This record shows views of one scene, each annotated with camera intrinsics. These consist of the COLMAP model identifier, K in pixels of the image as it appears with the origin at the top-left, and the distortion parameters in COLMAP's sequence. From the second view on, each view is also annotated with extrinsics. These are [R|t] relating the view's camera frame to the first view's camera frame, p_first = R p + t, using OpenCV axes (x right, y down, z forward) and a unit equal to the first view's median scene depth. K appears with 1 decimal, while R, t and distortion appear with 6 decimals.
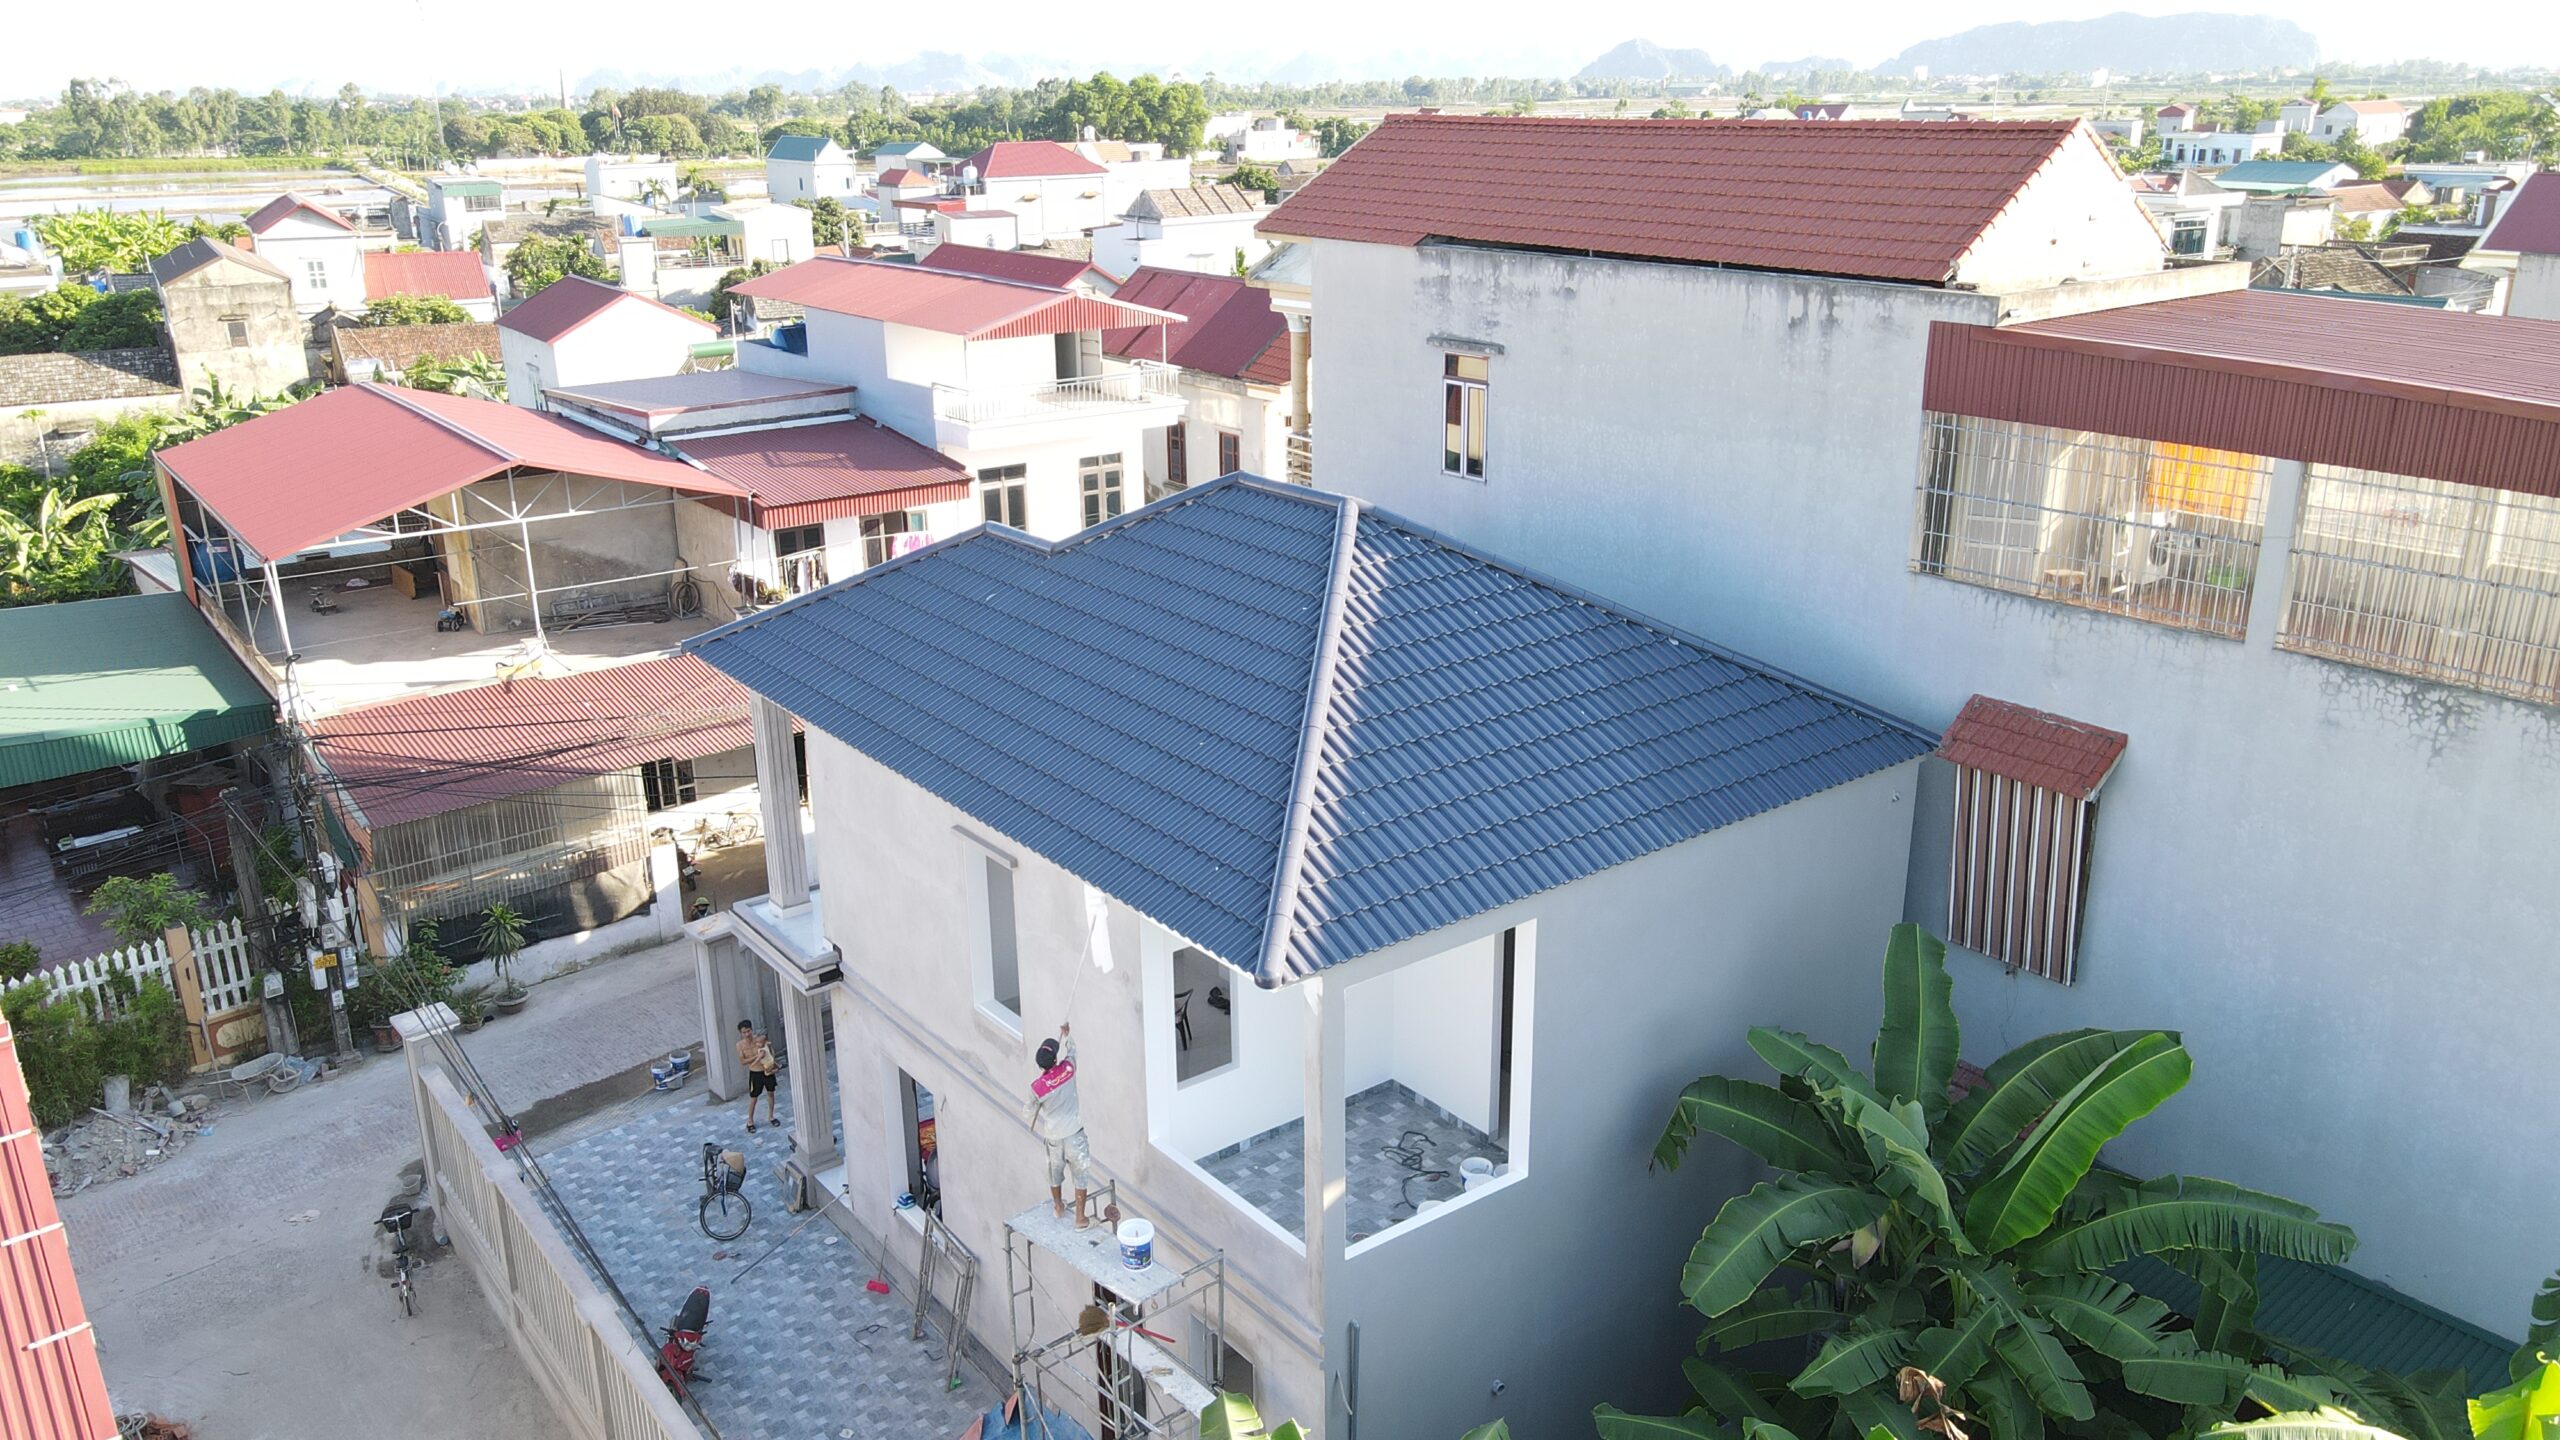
lens RADIAL K [[1893.5, 0, 1270.7], [0, 1893.5, 724.9], [0, 0, 1]] dist [0.008878, 0.017985]
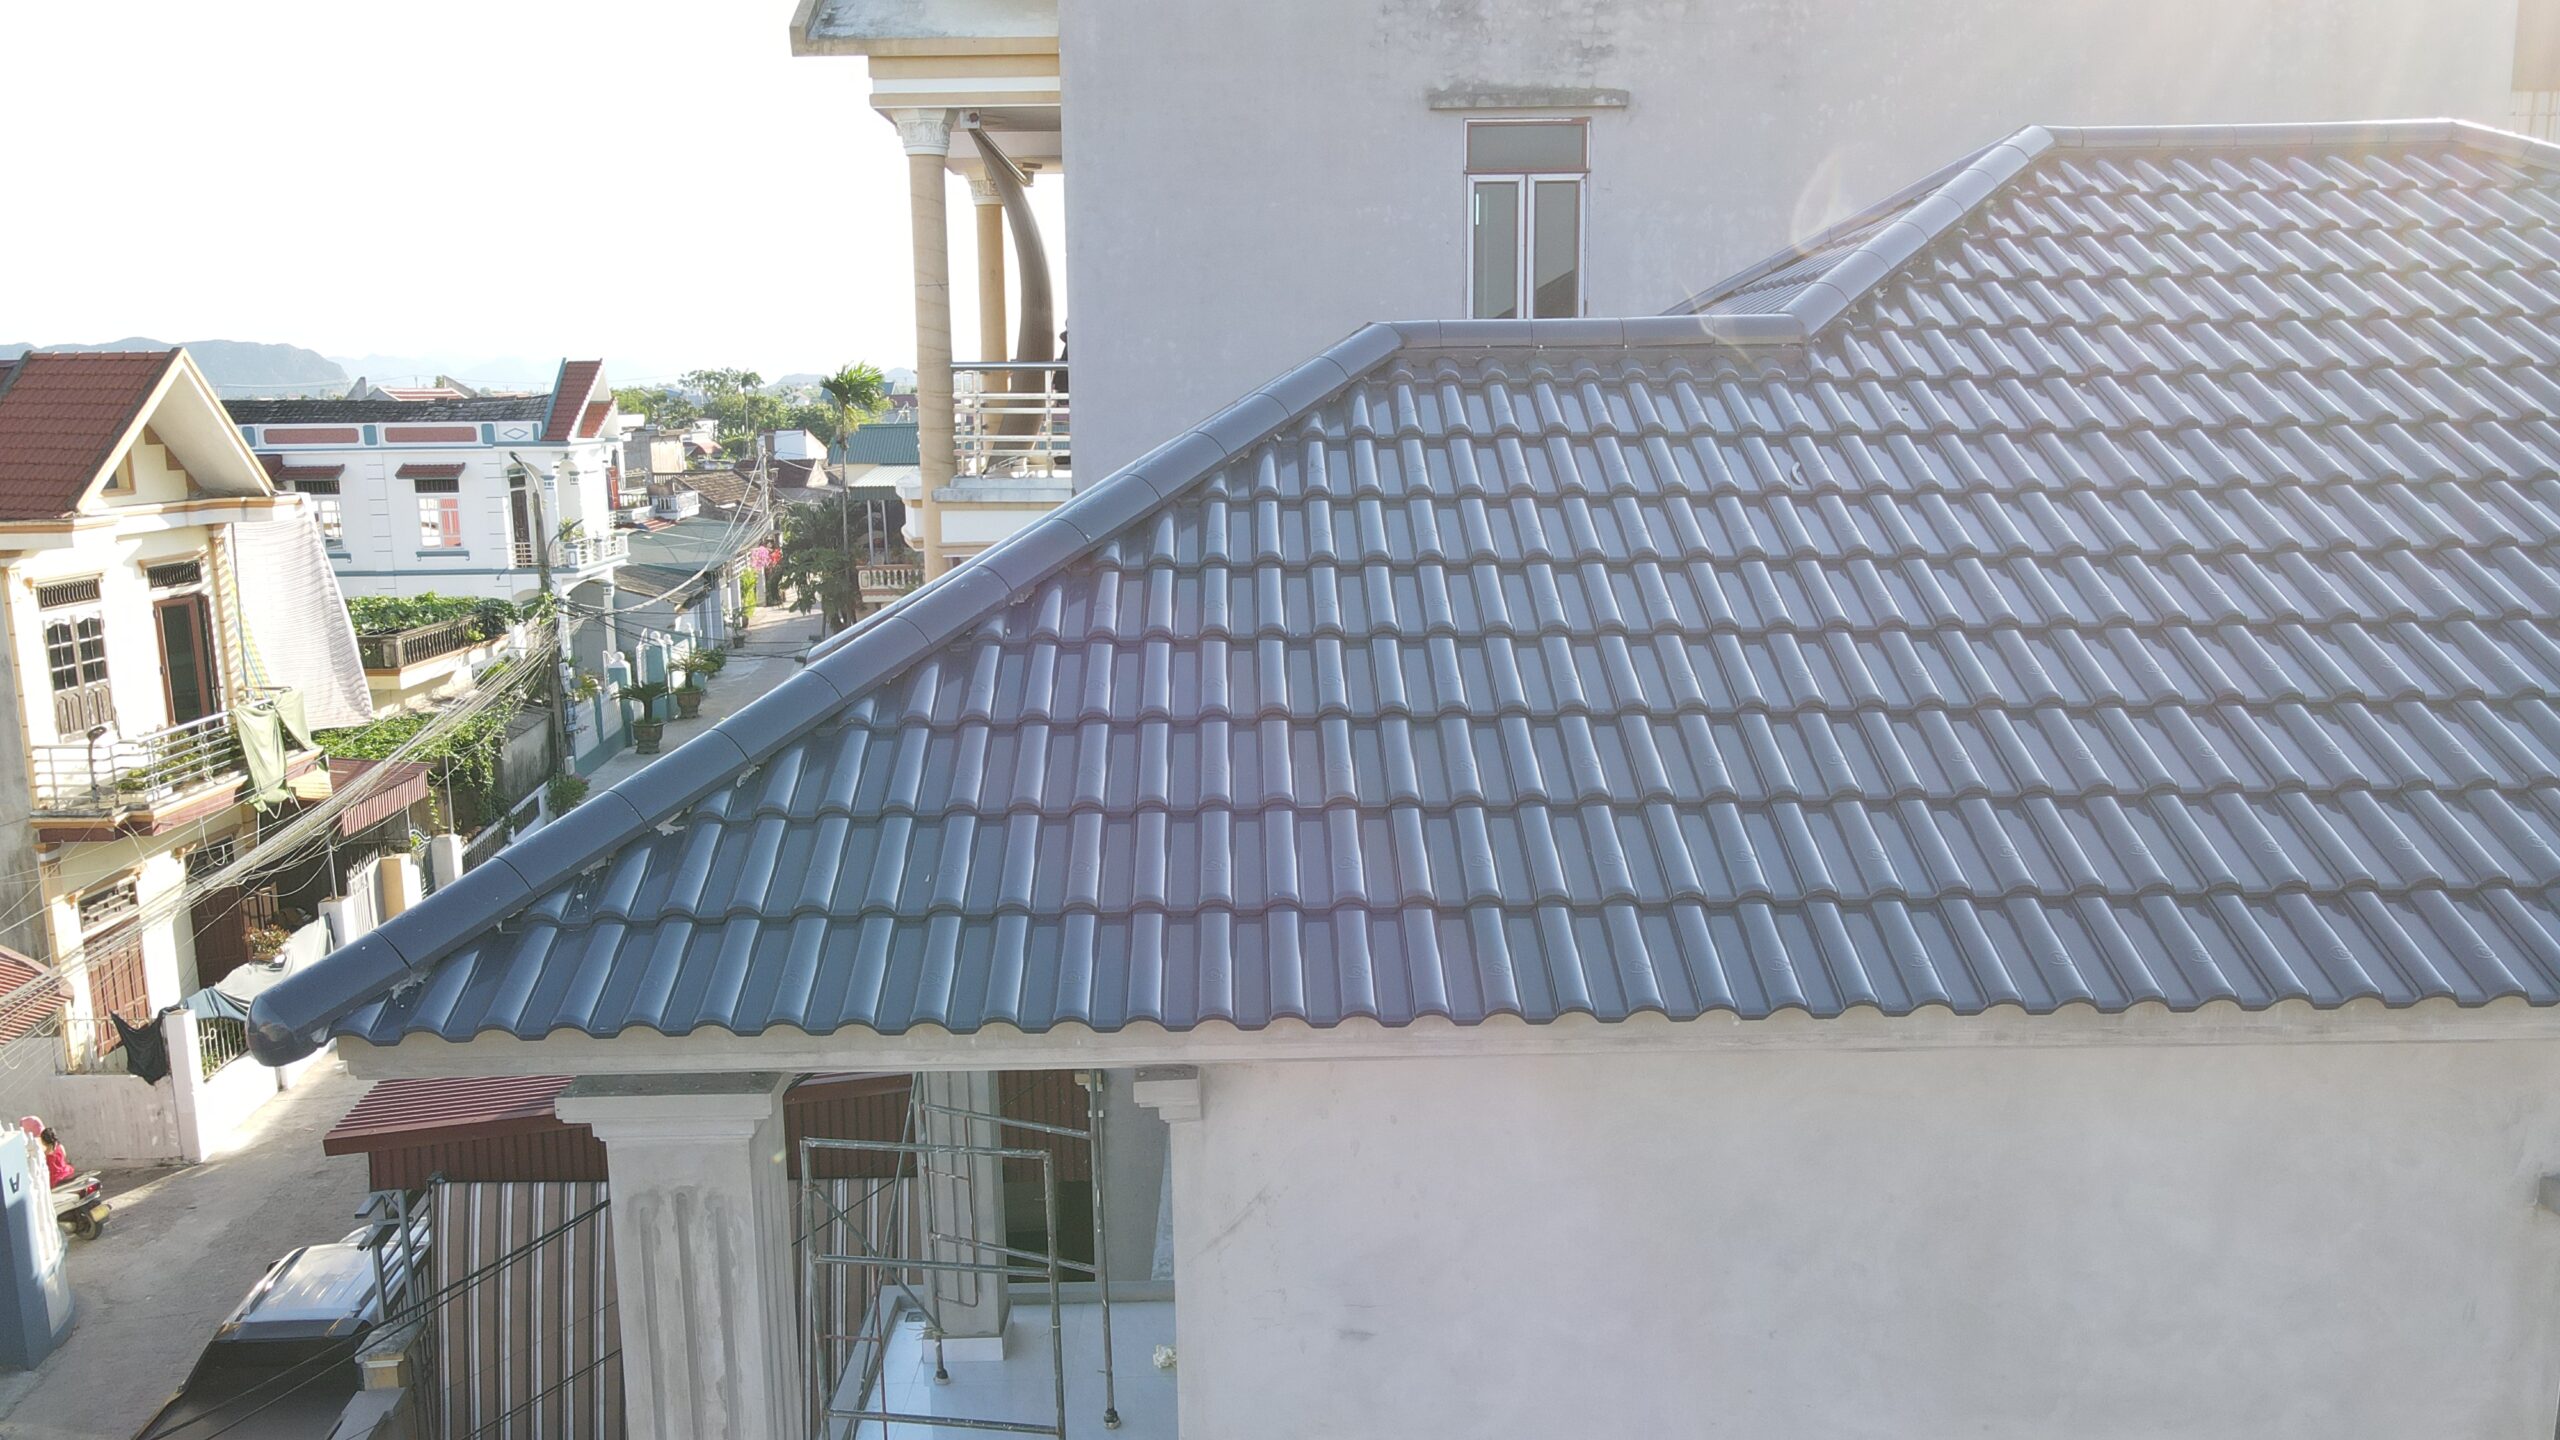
lens RADIAL K [[1893.5, 0, 1266.4], [0, 1893.5, 718.3], [0, 0, 1]] dist [0.008878, 0.017985]
pose [[0.599646, -0.136099, 0.788607, -0.374728], [0.263506, 0.964059, -0.033987, -0.036380], [-0.755638, 0.228183, 0.613957, 0.764052]]
